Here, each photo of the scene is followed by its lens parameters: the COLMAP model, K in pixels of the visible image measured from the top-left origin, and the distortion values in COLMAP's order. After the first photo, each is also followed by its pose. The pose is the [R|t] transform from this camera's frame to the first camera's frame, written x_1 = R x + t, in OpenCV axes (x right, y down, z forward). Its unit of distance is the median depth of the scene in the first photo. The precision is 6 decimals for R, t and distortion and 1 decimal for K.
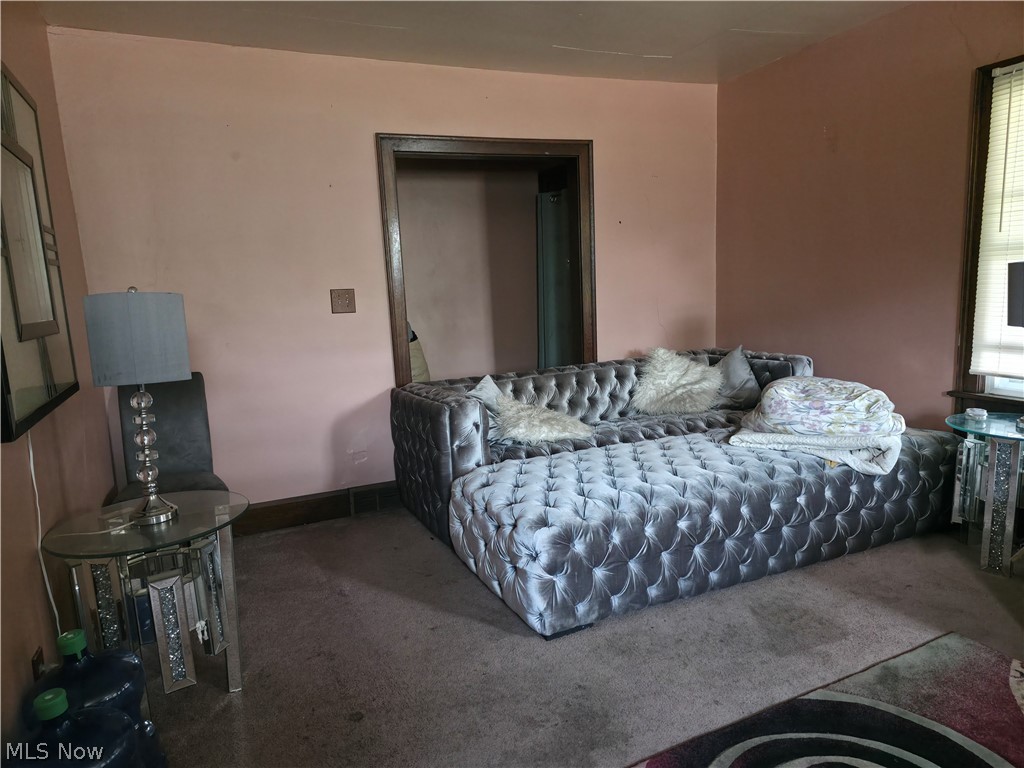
lens RADIAL K [[671.0, 0, 510.2], [0, 671.0, 385.7], [0, 0, 1]] dist [0.002246, 0.000354]
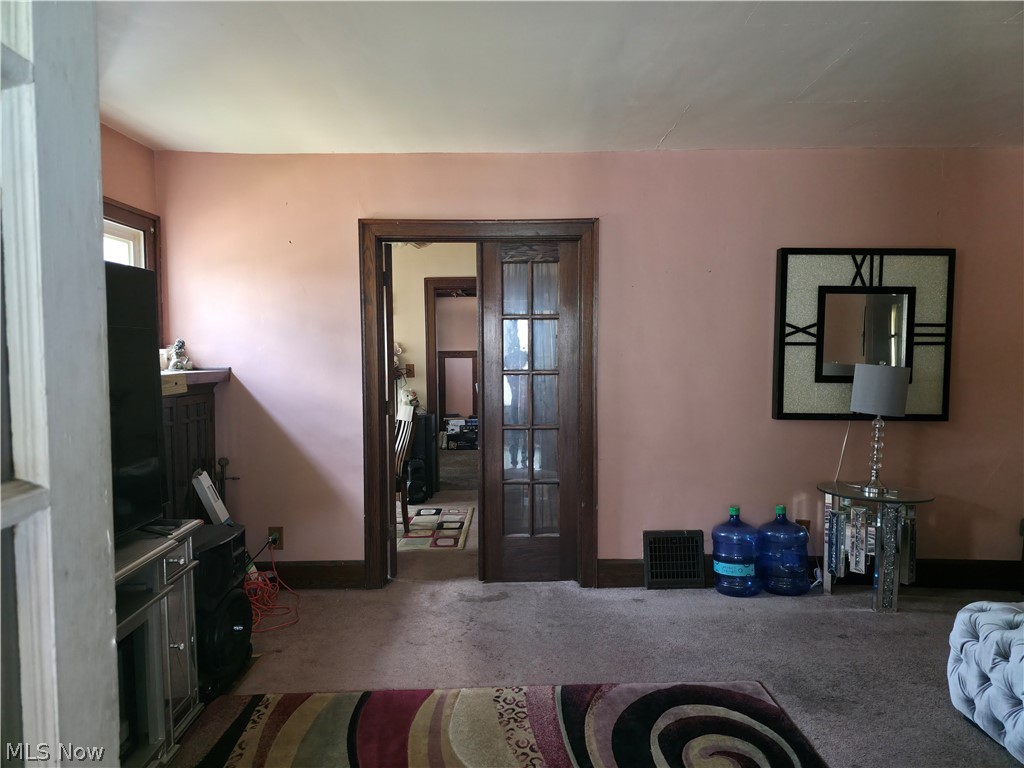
lens RADIAL K [[671.0, 0, 512.3], [0, 671.0, 384.9], [0, 0, 1]] dist [0.002246, 0.000354]
pose [[-0.412652, 0.100788, -0.905296, 1.548365], [-0.133391, 0.976459, 0.169513, -0.266589], [0.901069, 0.190708, -0.389494, 0.840066]]
